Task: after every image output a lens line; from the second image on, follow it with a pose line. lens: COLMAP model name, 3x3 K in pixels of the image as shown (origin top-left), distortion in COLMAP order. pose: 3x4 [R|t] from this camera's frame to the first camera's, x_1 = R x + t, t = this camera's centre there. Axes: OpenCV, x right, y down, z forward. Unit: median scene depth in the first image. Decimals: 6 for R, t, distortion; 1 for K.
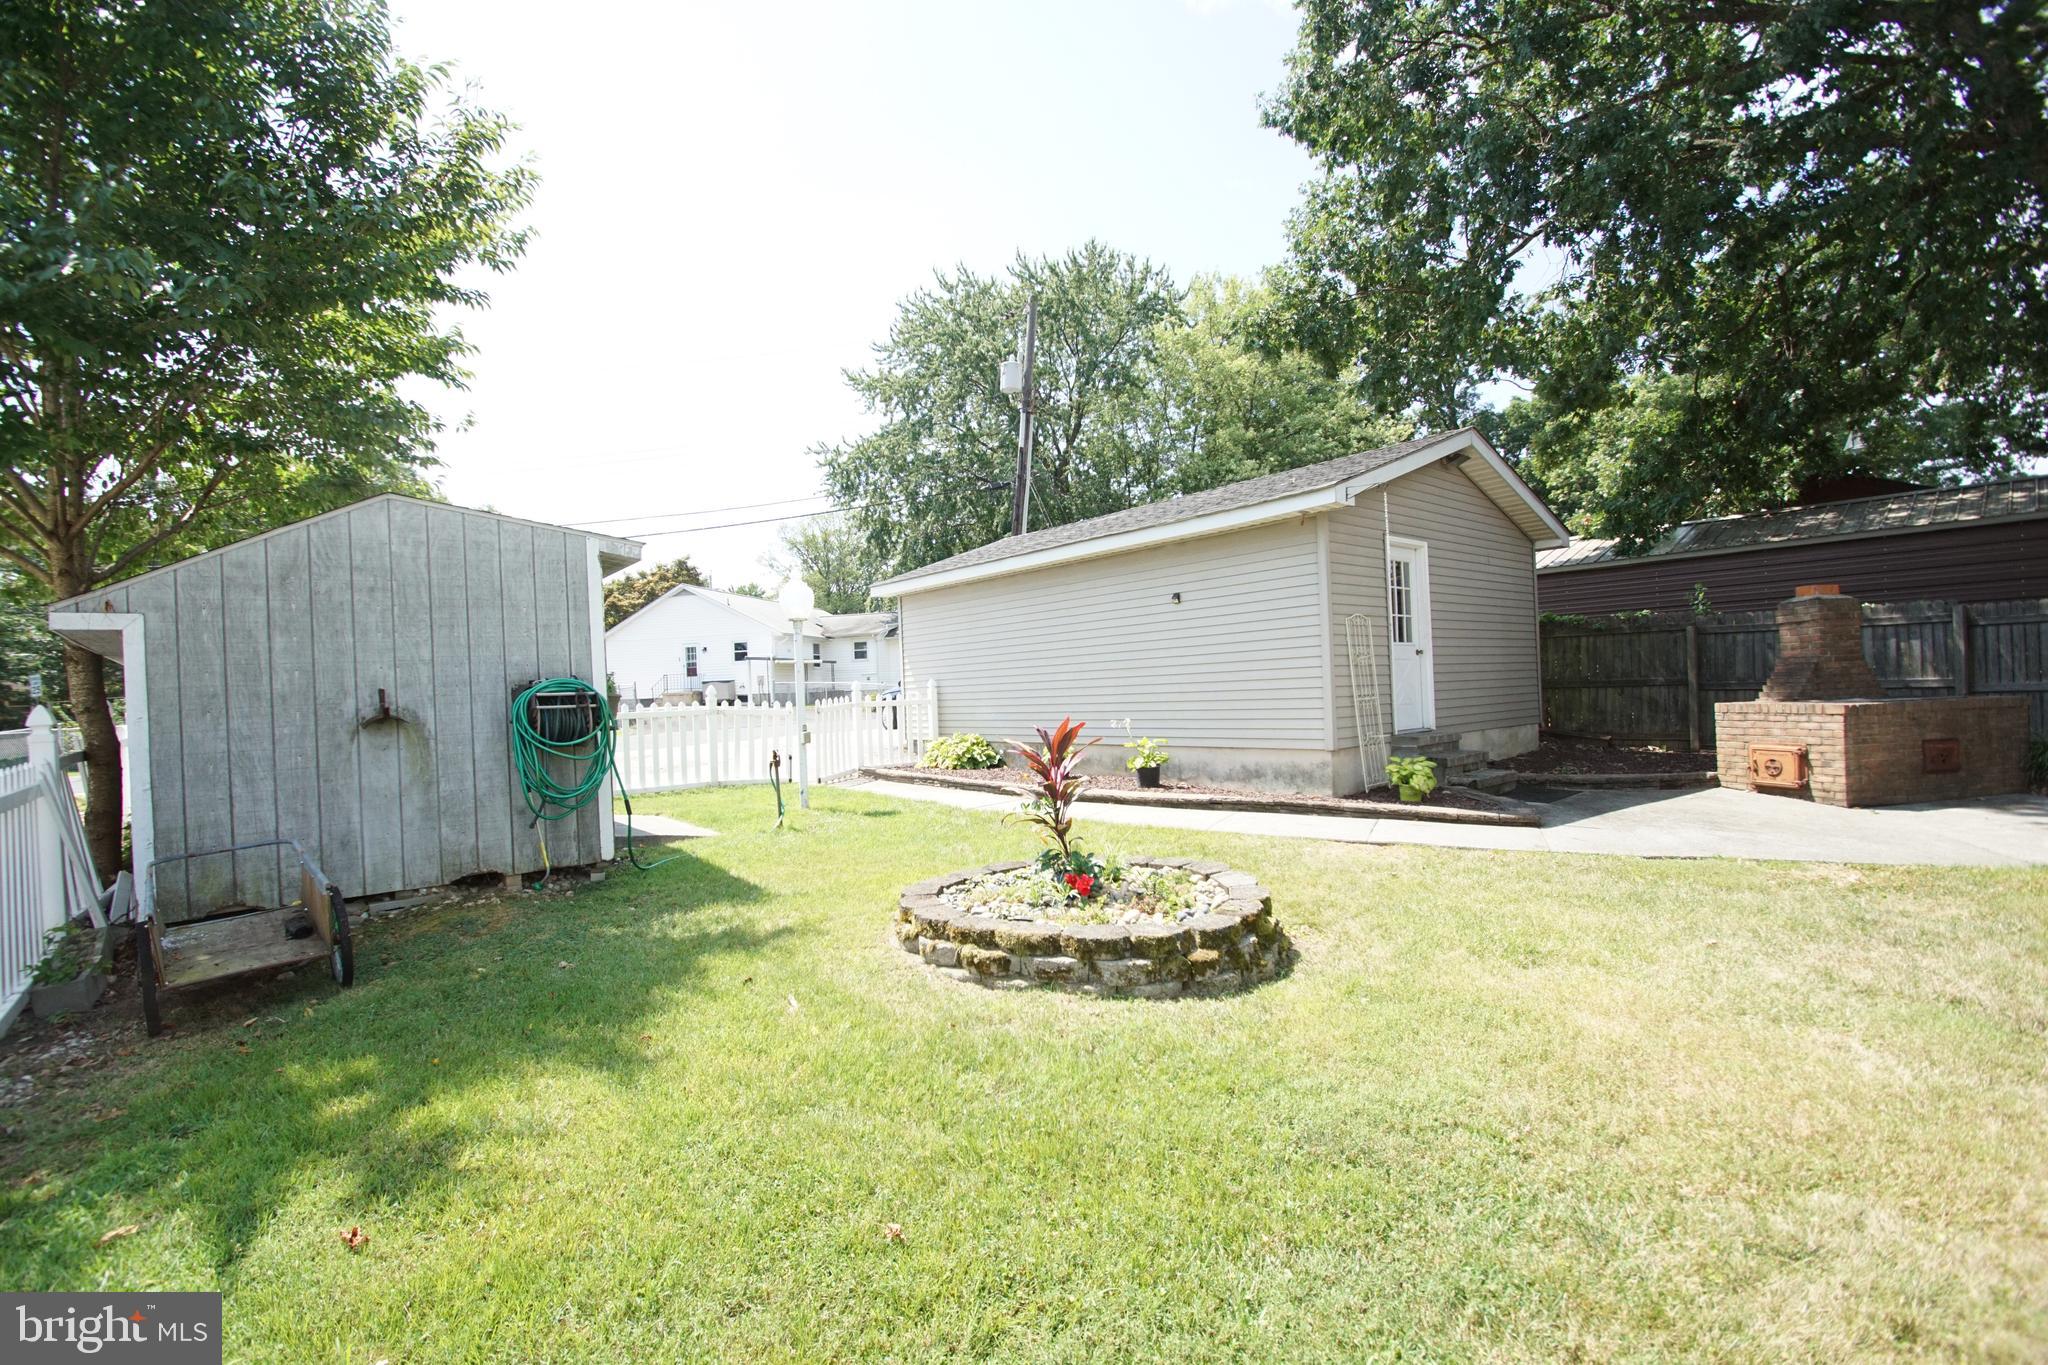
lens RADIAL K [[906.4, 0, 992.5], [0, 906.4, 681.7], [0, 0, 1]] dist [0.006285, -0.010496]
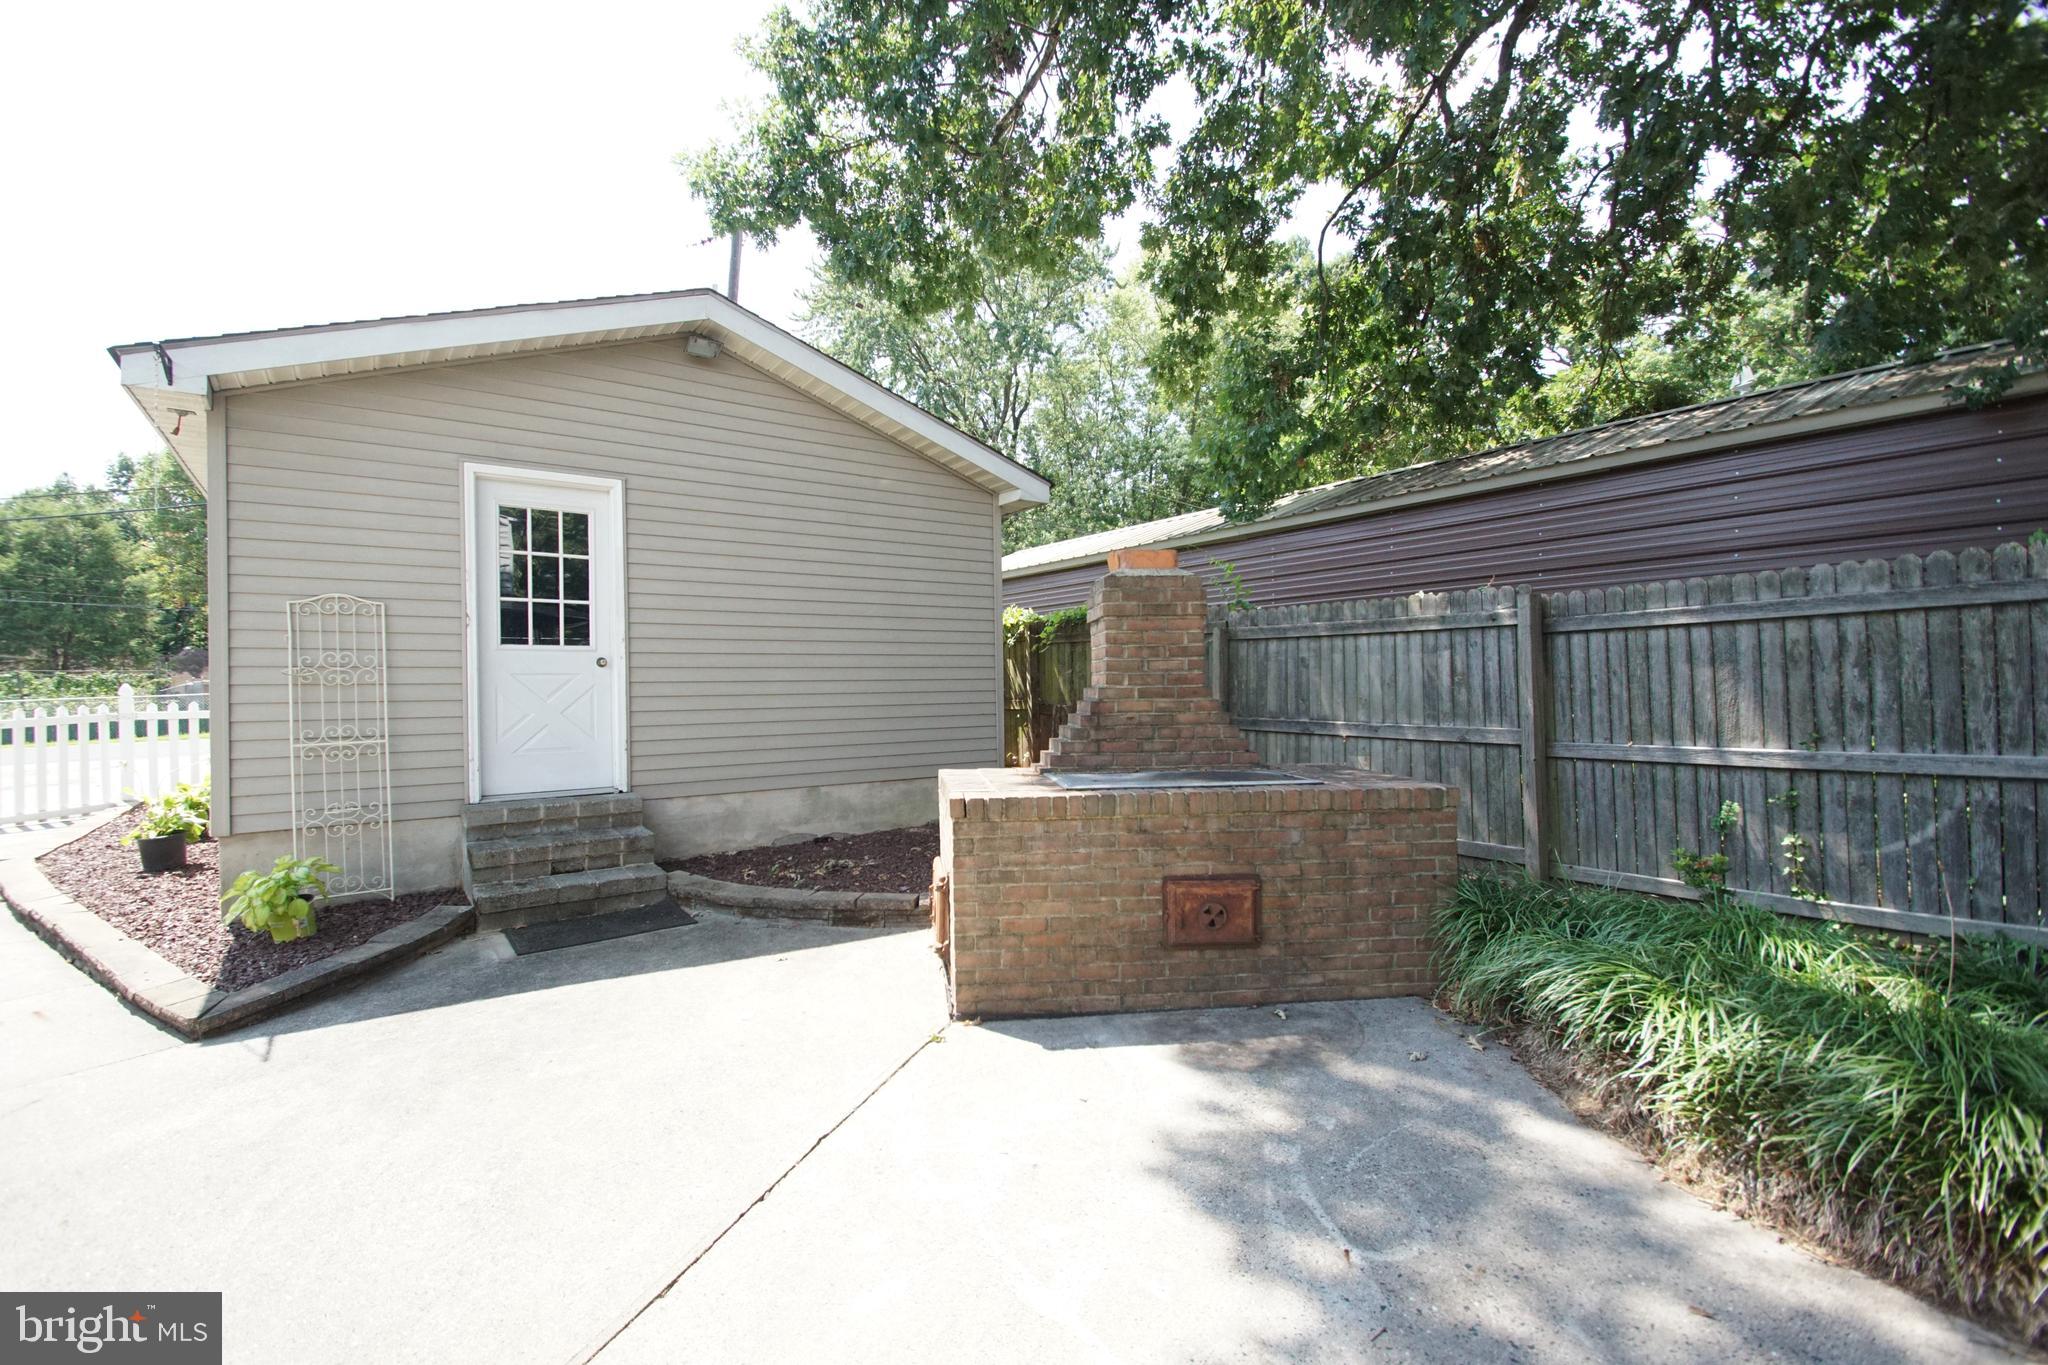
lens RADIAL K [[906.4, 0, 992.1], [0, 906.4, 694.1], [0, 0, 1]] dist [0.006285, -0.010496]
pose [[0.996133, 0.023540, -0.084650, 0.778881], [-0.021774, 0.999527, 0.021722, -0.029723], [0.085122, -0.019795, 0.996174, 0.419937]]
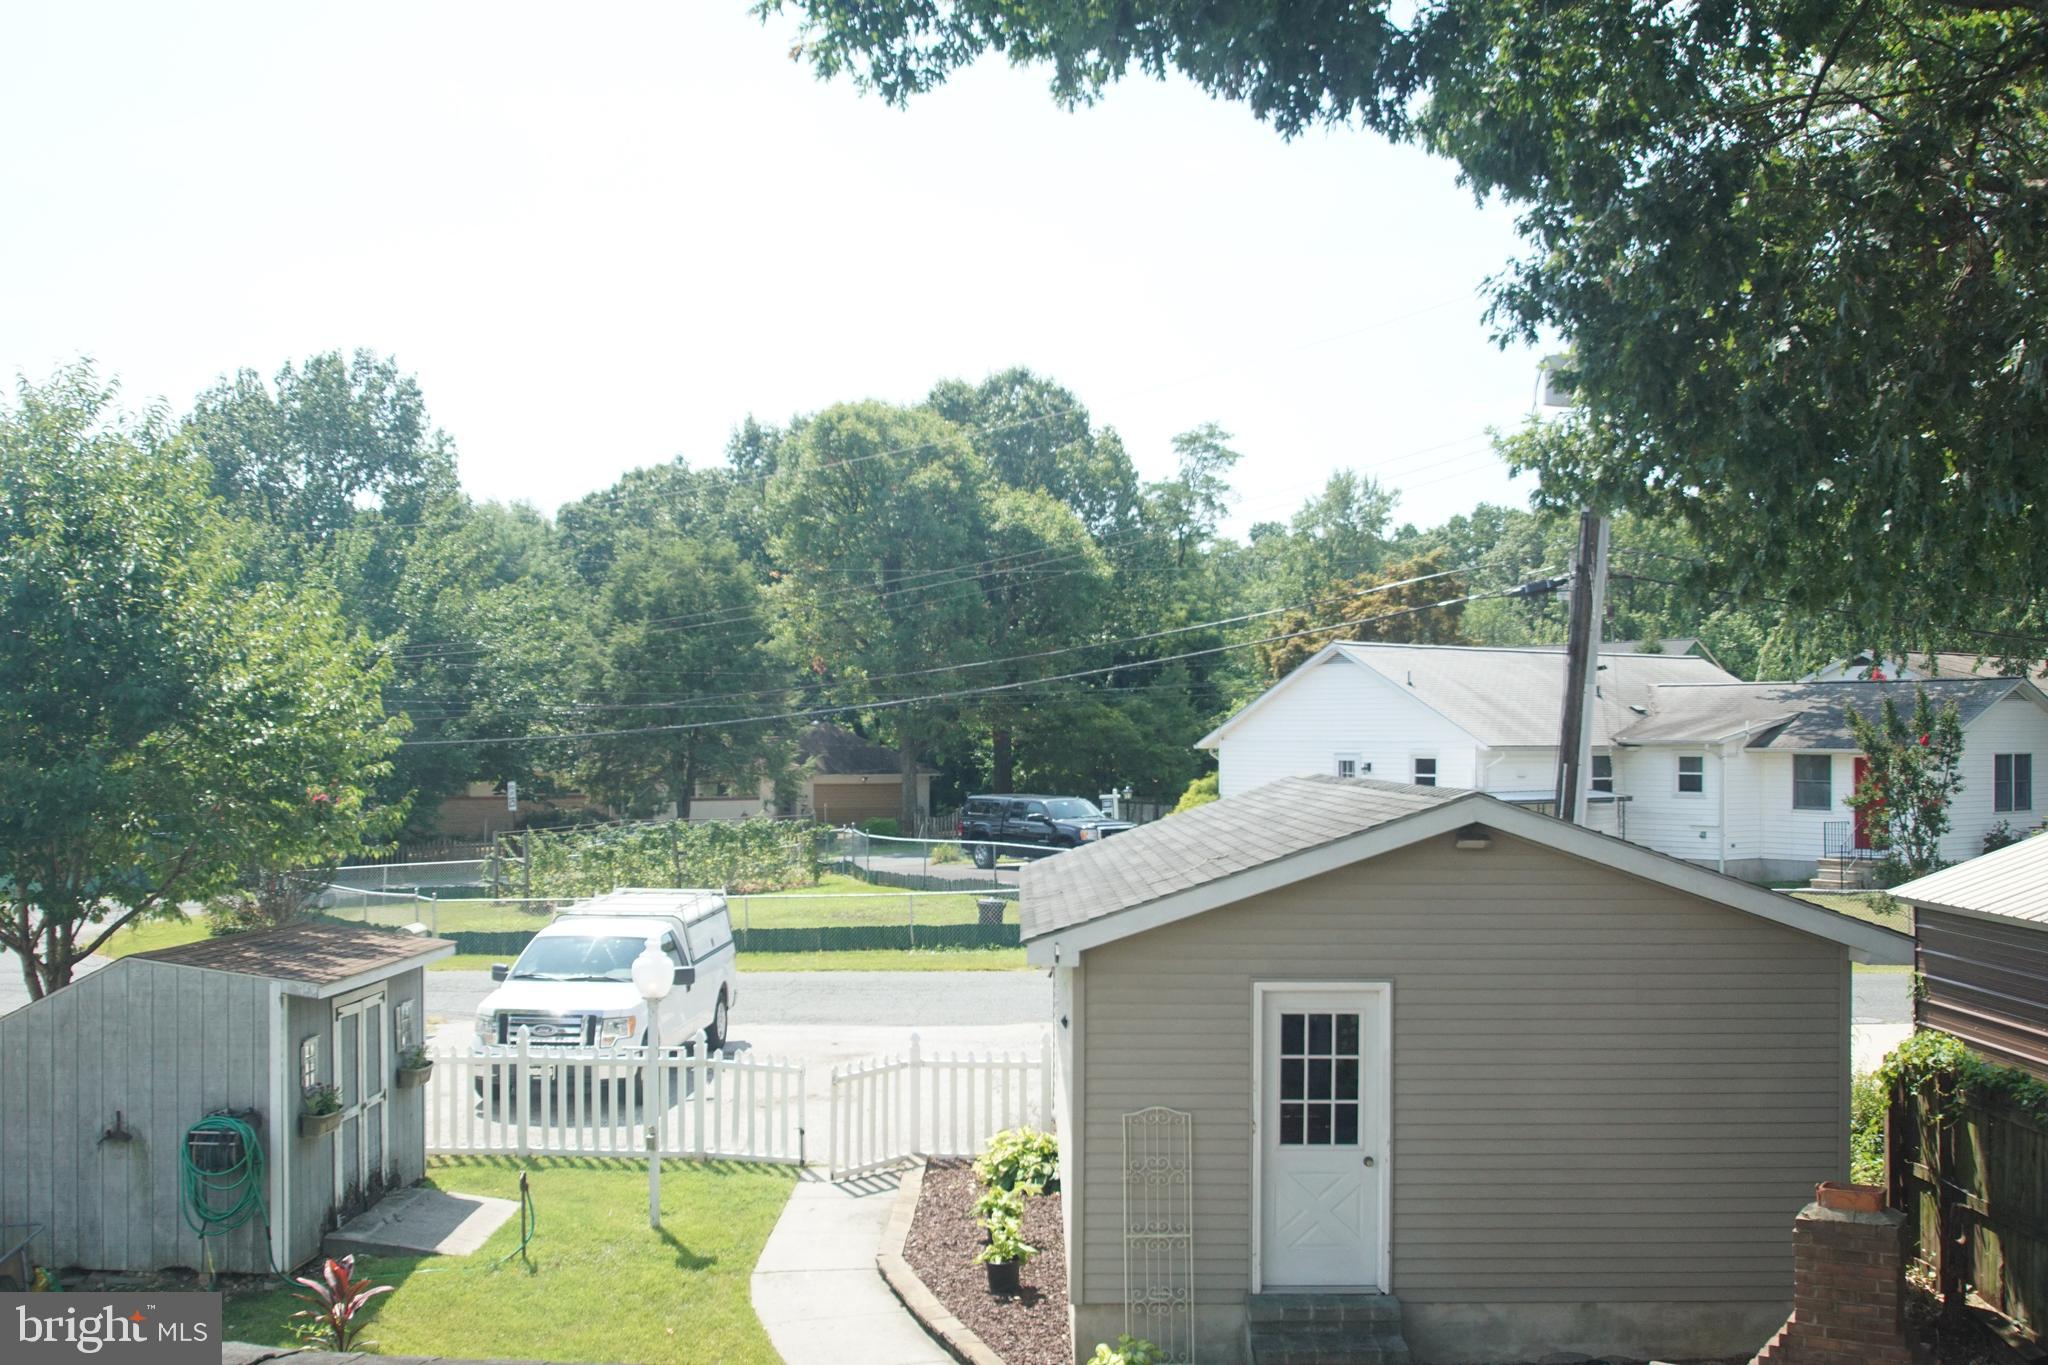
lens RADIAL K [[2042.2, 0, 988.6], [0, 2042.2, 687.3], [0, 0, 1]] dist [-0.064922, 0.000000]
pose [[0.760808, 0.024069, -0.648530, 1.147817], [-0.024008, 0.999672, 0.008936, -0.354810], [0.648533, 0.008771, 0.761136, -0.201221]]
